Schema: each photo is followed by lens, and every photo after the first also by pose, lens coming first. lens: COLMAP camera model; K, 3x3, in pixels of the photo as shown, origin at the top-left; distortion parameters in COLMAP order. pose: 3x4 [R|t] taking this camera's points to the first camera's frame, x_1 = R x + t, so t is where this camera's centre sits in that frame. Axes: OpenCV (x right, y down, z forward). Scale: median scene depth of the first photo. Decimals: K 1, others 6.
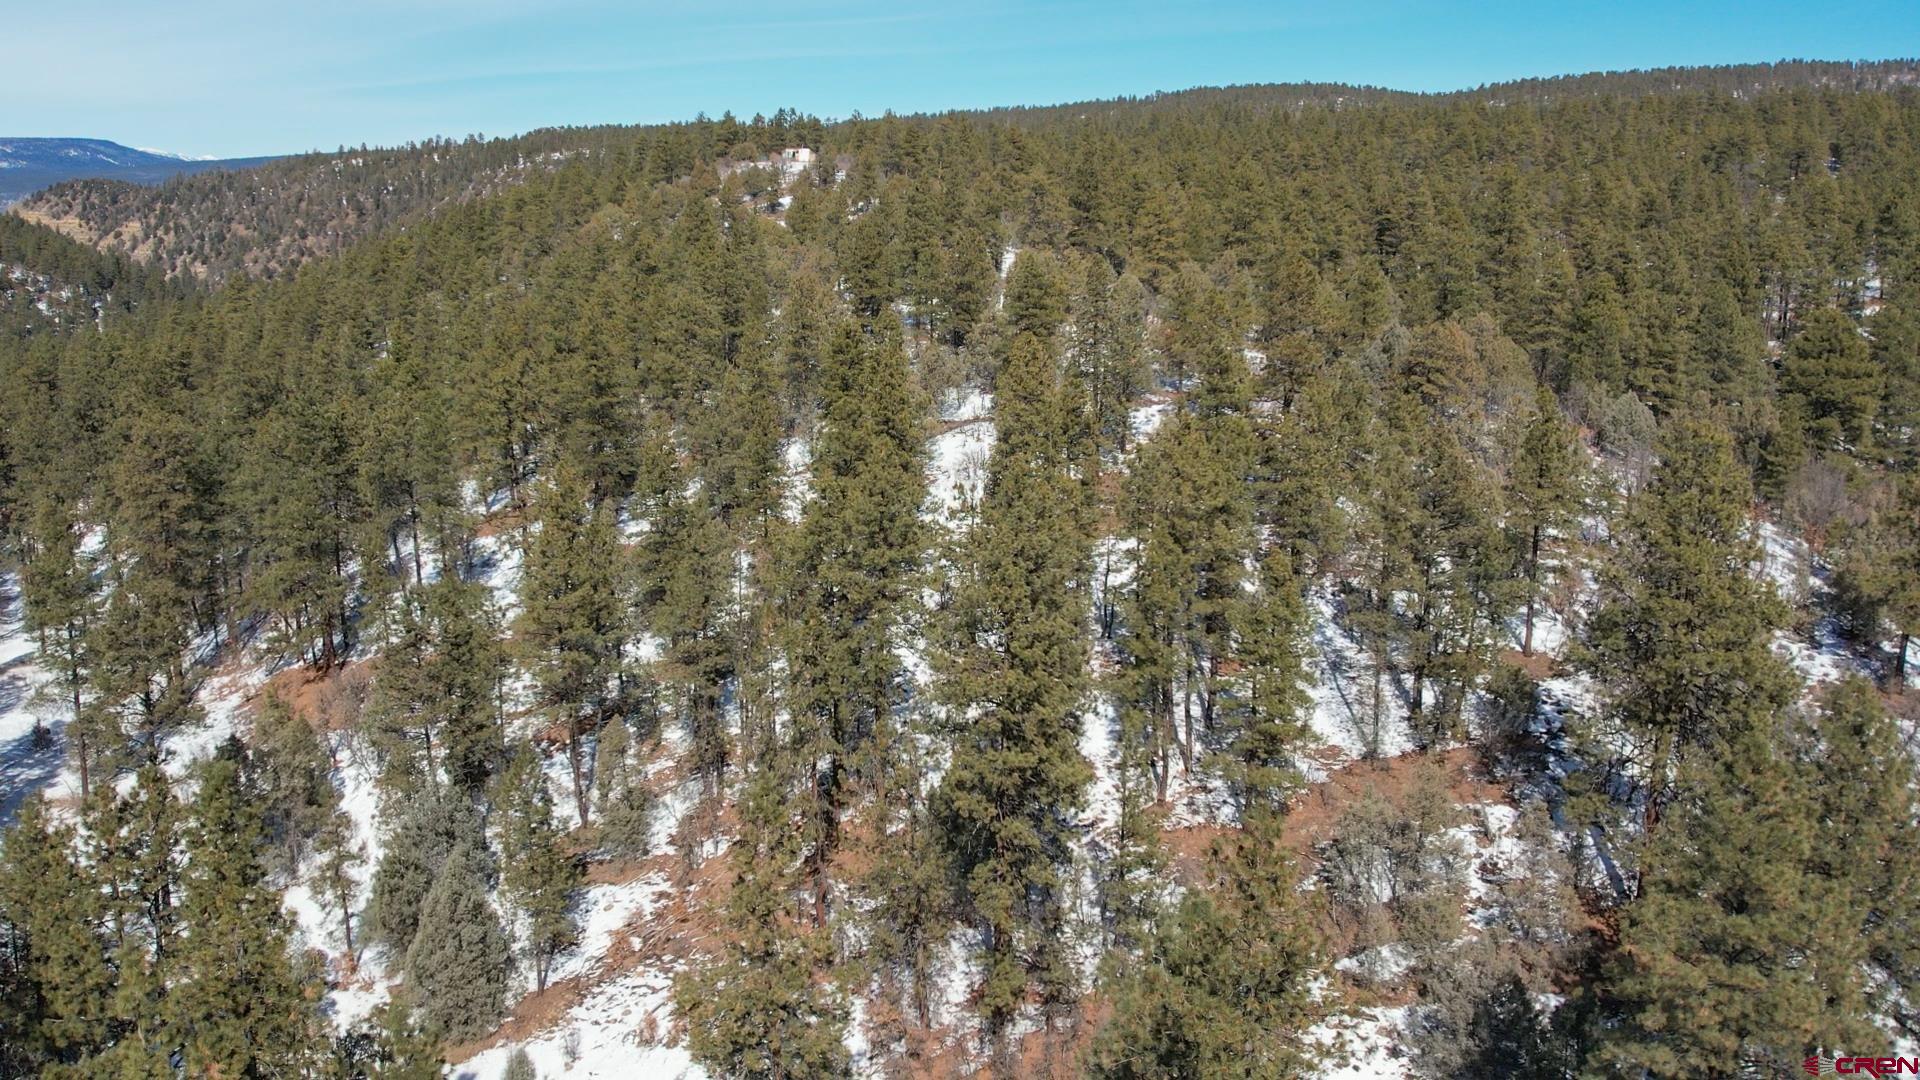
lens RADIAL K [[1745.4, 0, 940.6], [0, 1745.4, 530.6], [0, 0, 1]] dist [-0.043639, 0.000000]
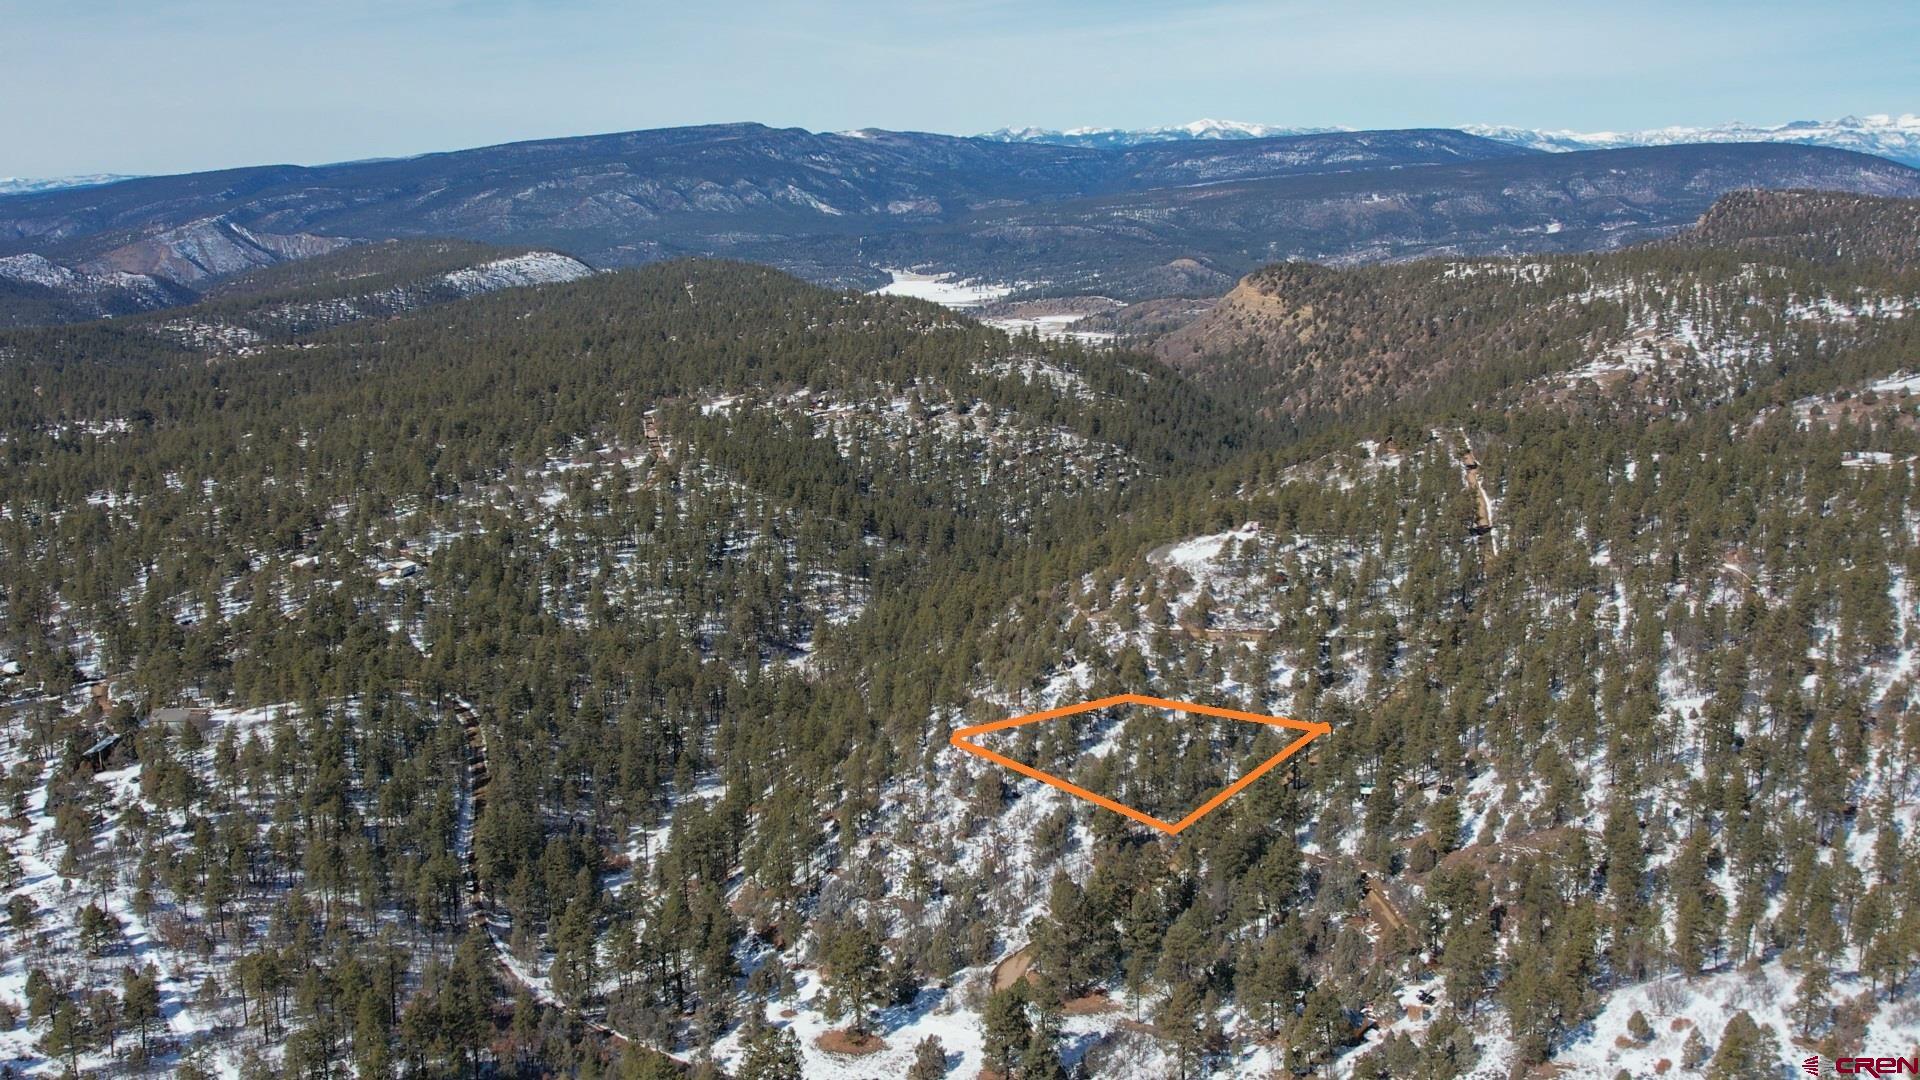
lens RADIAL K [[1745.4, 0, 954.4], [0, 1745.4, 542.6], [0, 0, 1]] dist [-0.043639, 0.000000]
pose [[0.747300, 0.125303, -0.652566, 0.187735], [-0.110178, 0.991831, 0.064274, -0.060730], [0.655289, 0.023866, 0.755001, -0.122080]]
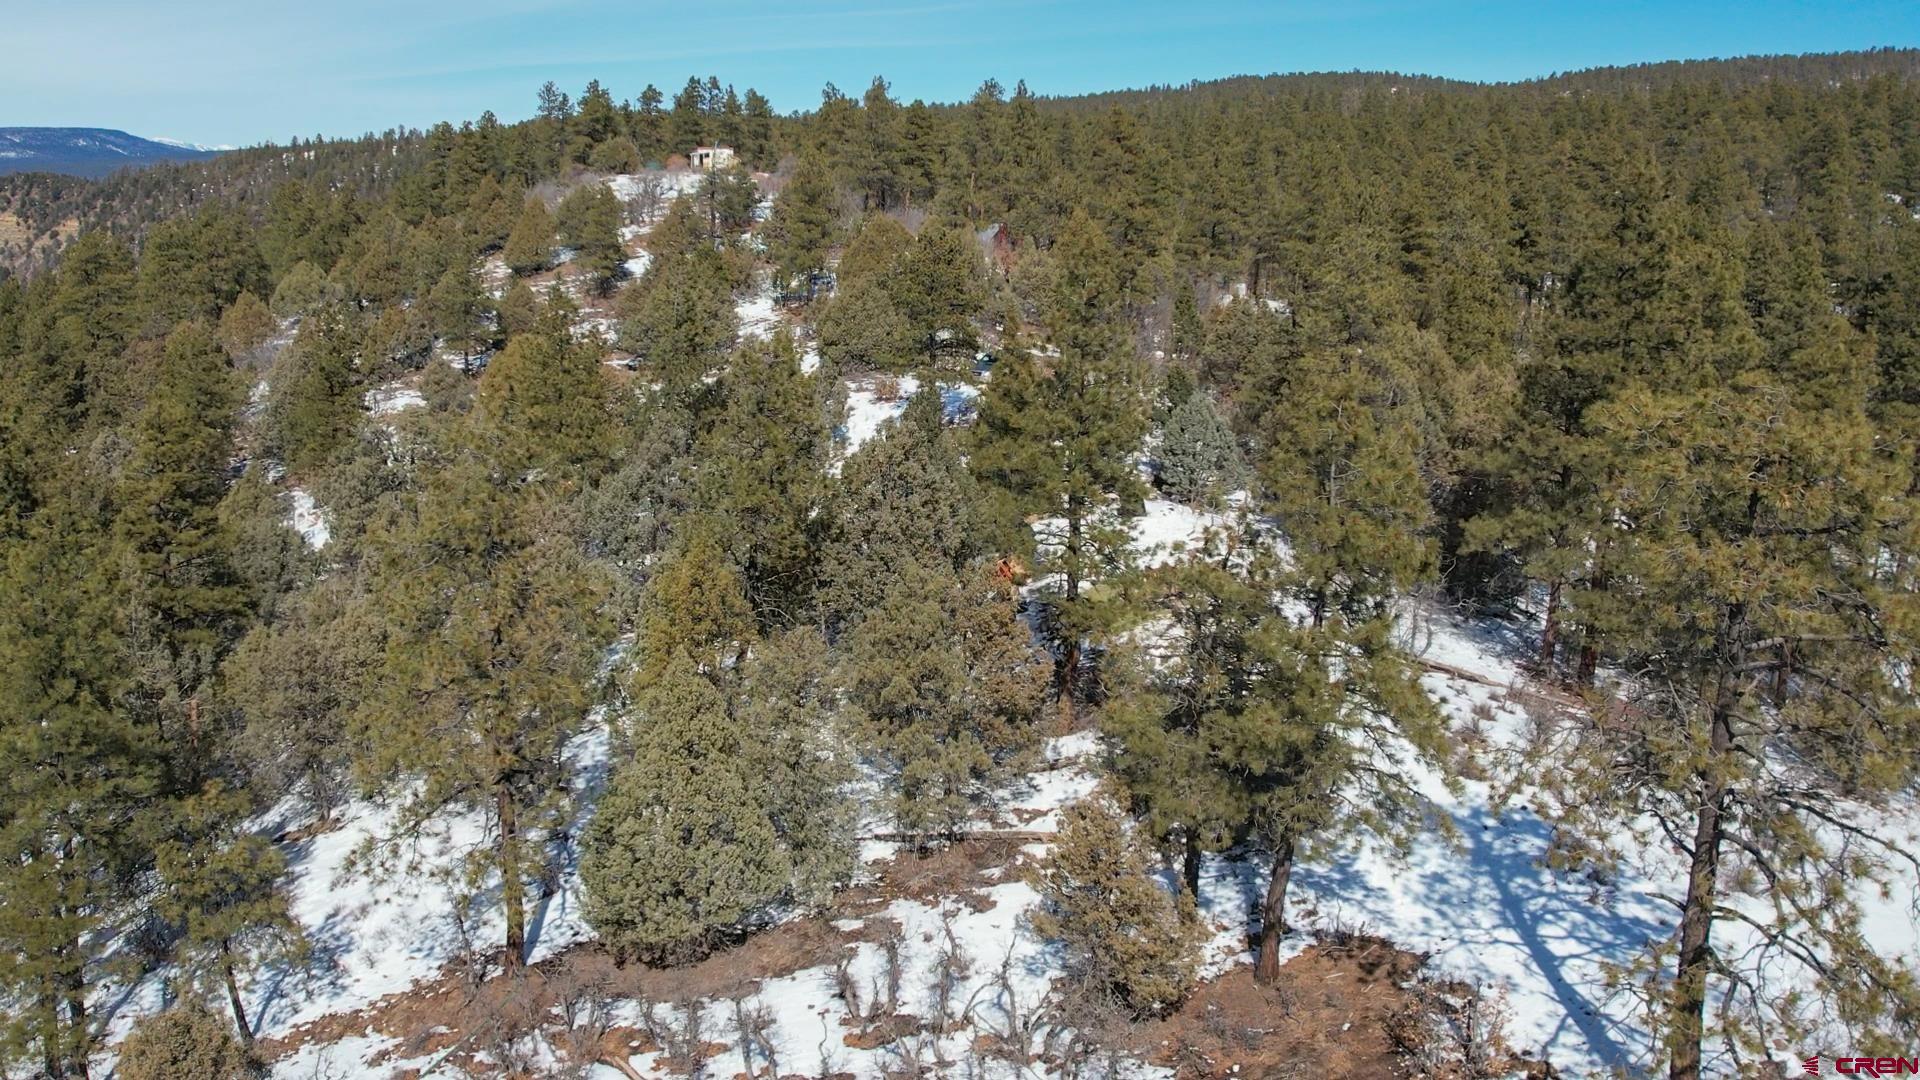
lens RADIAL K [[1745.4, 0, 944.3], [0, 1745.4, 537.0], [0, 0, 1]] dist [-0.043639, 0.000000]
pose [[0.999966, 0.004315, -0.007052, -0.000913], [-0.004259, 0.999959, 0.007971, -0.021189], [0.007086, -0.007941, 0.999943, 0.094071]]
